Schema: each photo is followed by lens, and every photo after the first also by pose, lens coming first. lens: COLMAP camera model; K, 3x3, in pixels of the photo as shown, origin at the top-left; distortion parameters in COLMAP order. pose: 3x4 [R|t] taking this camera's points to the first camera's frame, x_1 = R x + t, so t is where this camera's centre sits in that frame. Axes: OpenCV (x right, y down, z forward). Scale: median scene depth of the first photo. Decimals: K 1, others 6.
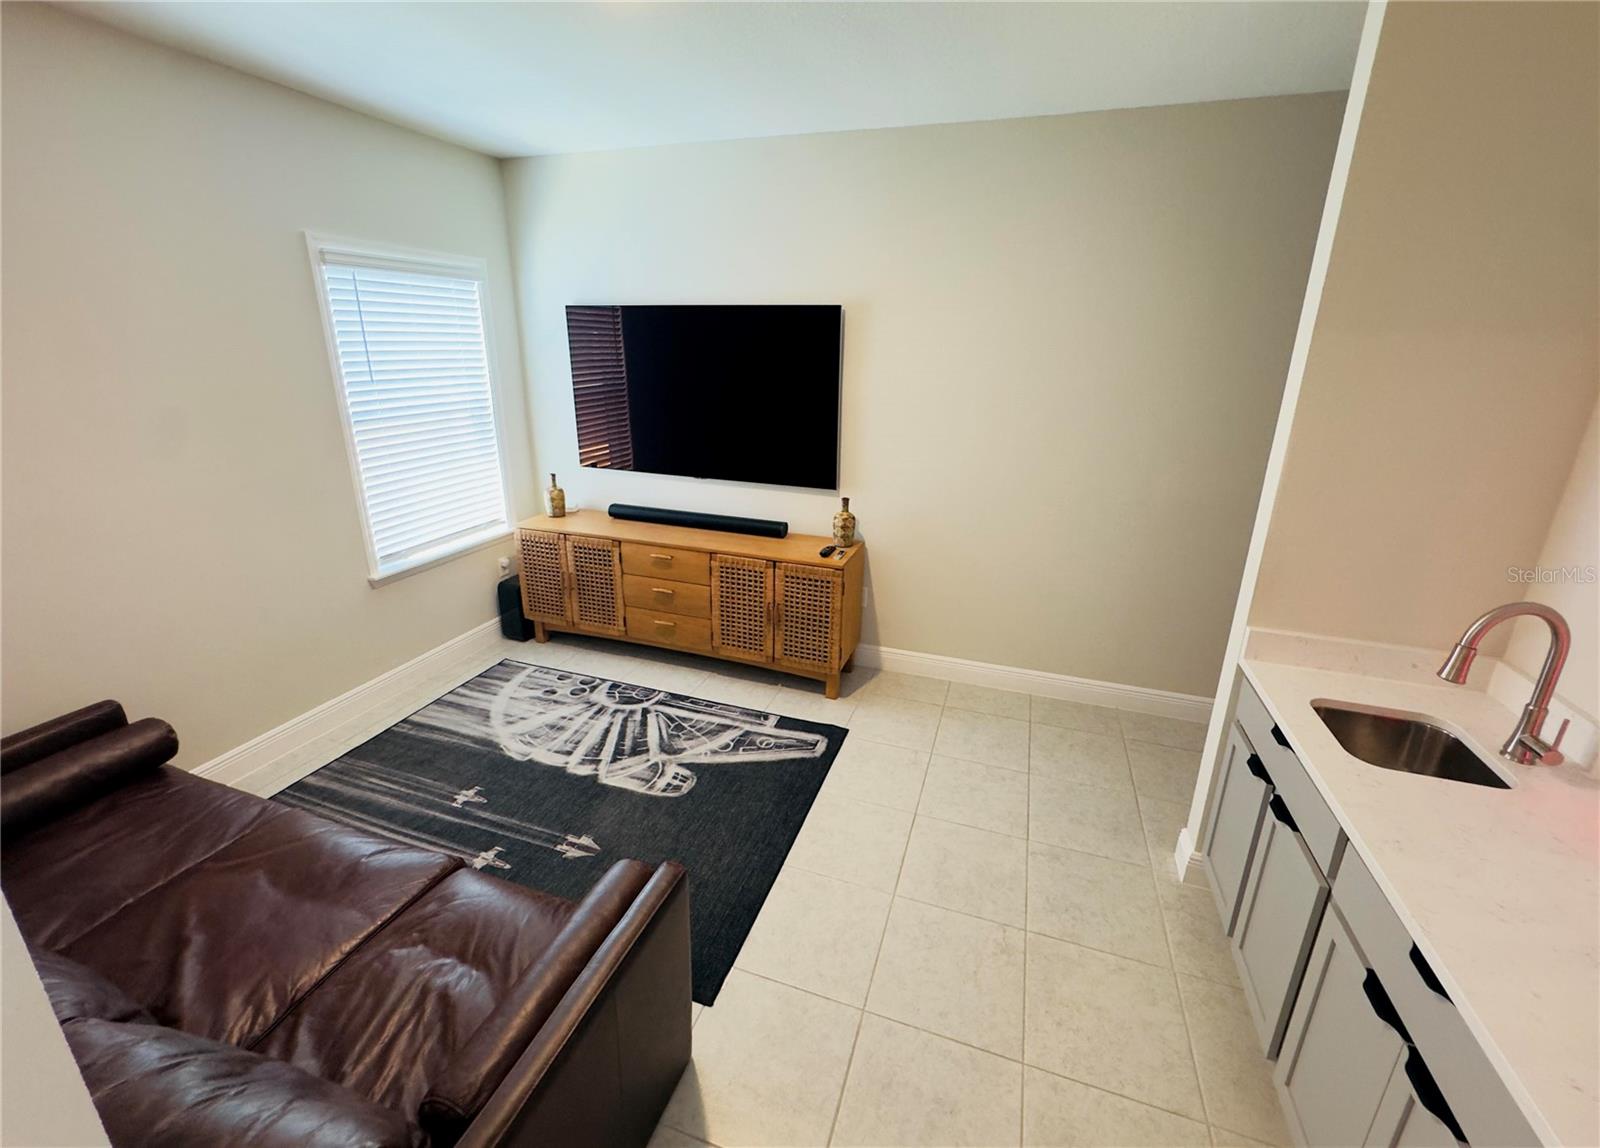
lens RADIAL K [[663.2, 0, 800.0], [0, 663.2, 574.0], [0, 0, 1]] dist [-0.000217, 0.000197]
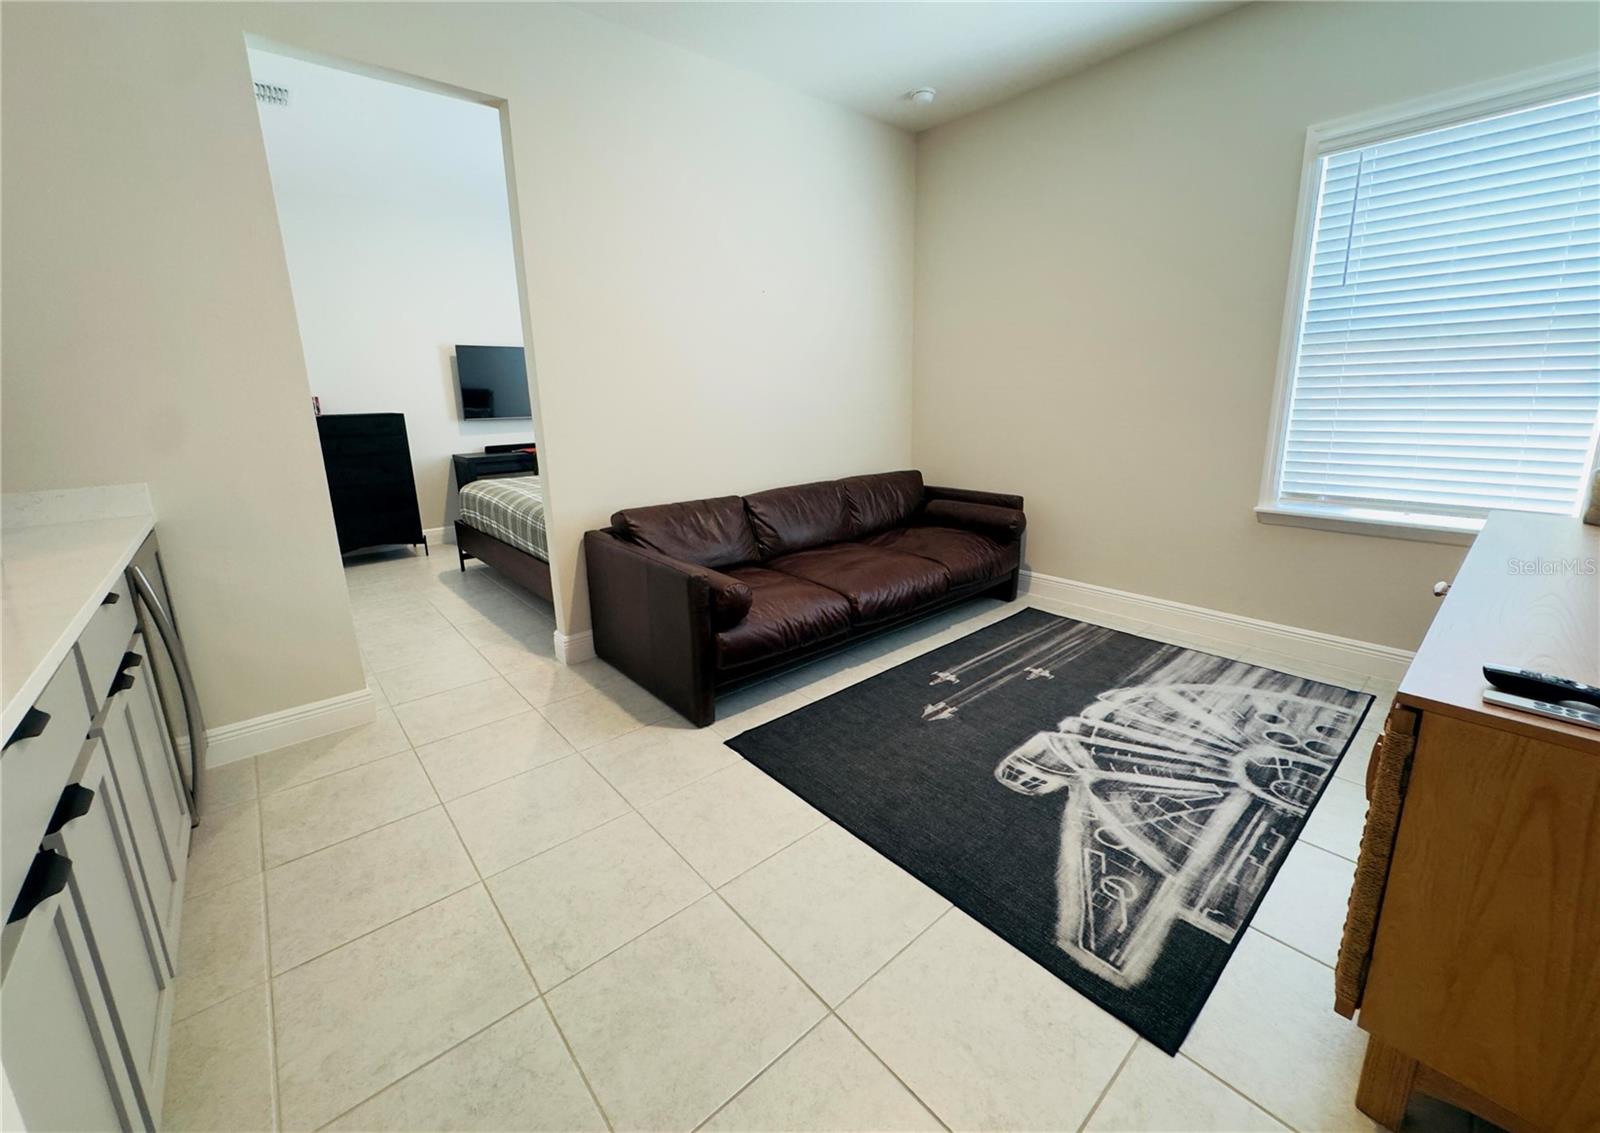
lens RADIAL K [[655.2, 0, 802.9], [0, 655.2, 554.3], [0, 0, 1]] dist [0.000363, -0.000002]
pose [[-0.518530, 0.193428, -0.832894, 0.434215], [-0.276576, 0.883772, 0.377430, -0.100925], [0.809094, 0.426067, -0.404764, 0.846304]]
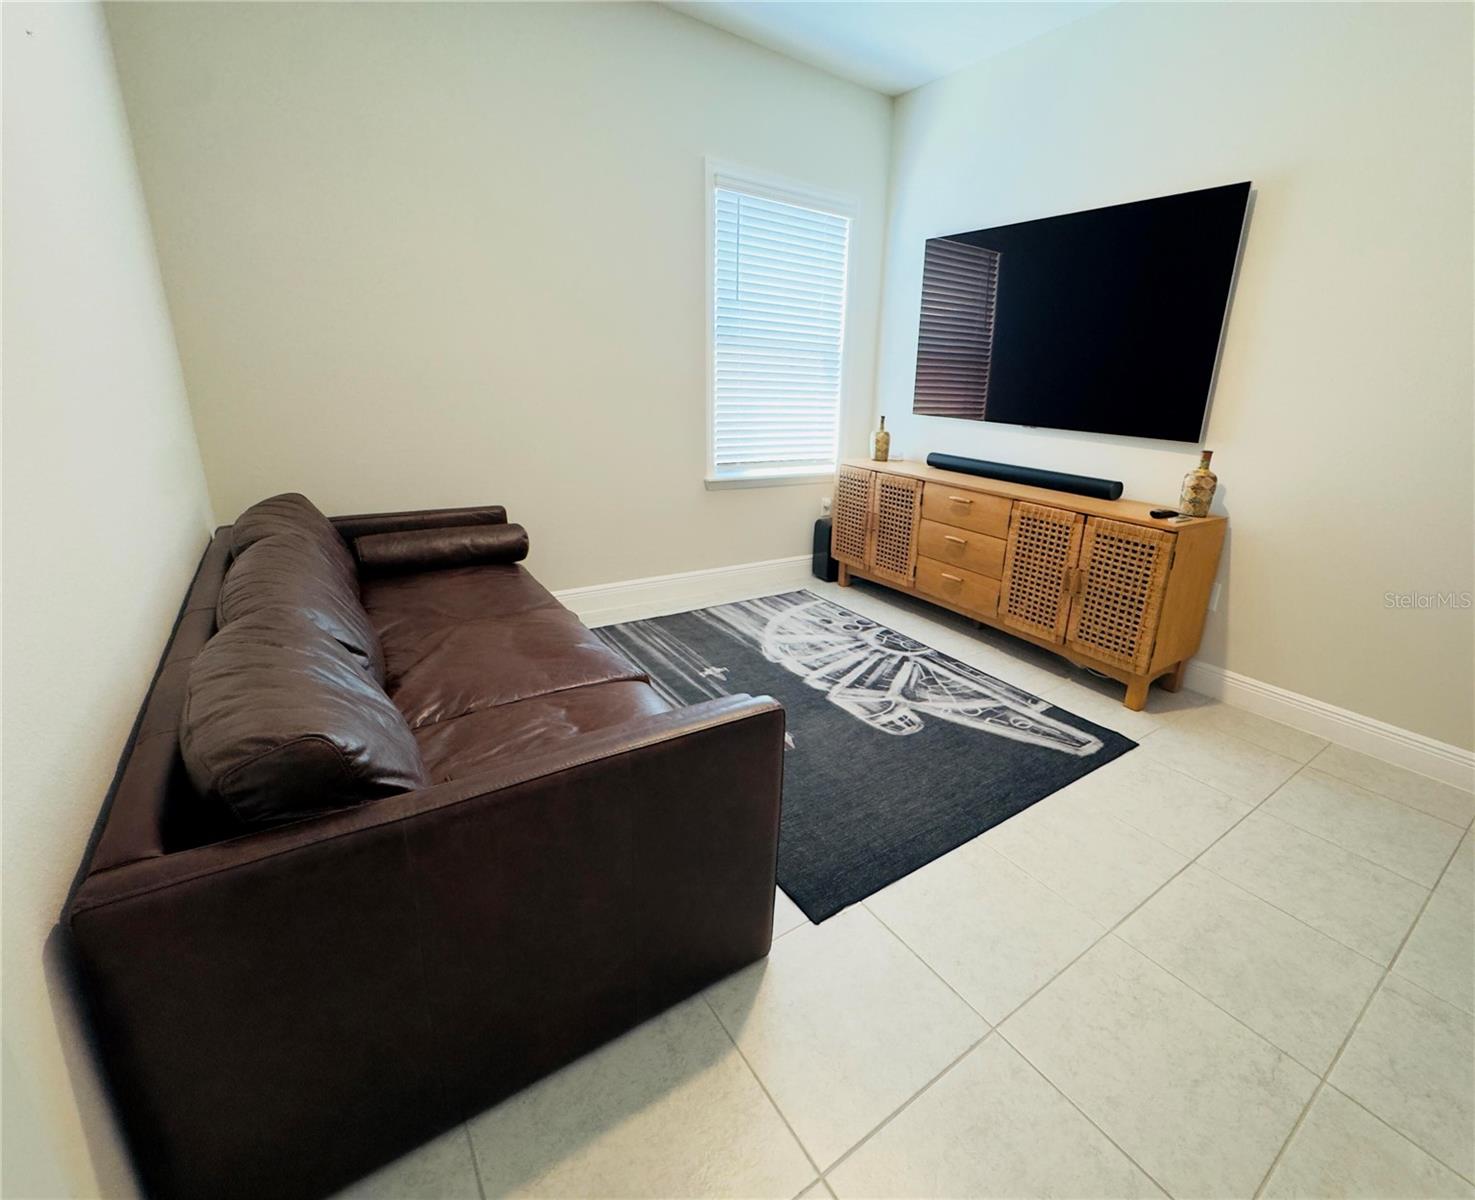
lens RADIAL K [[655.3, 0, 804.7], [0, 655.3, 599.1], [0, 0, 1]] dist [-0.004400, -0.000271]
pose [[0.824465, 0.196251, -0.530794, 0.121199], [-0.217144, 0.975856, 0.023523, 0.135662], [0.522595, 0.095865, 0.847174, 0.147001]]
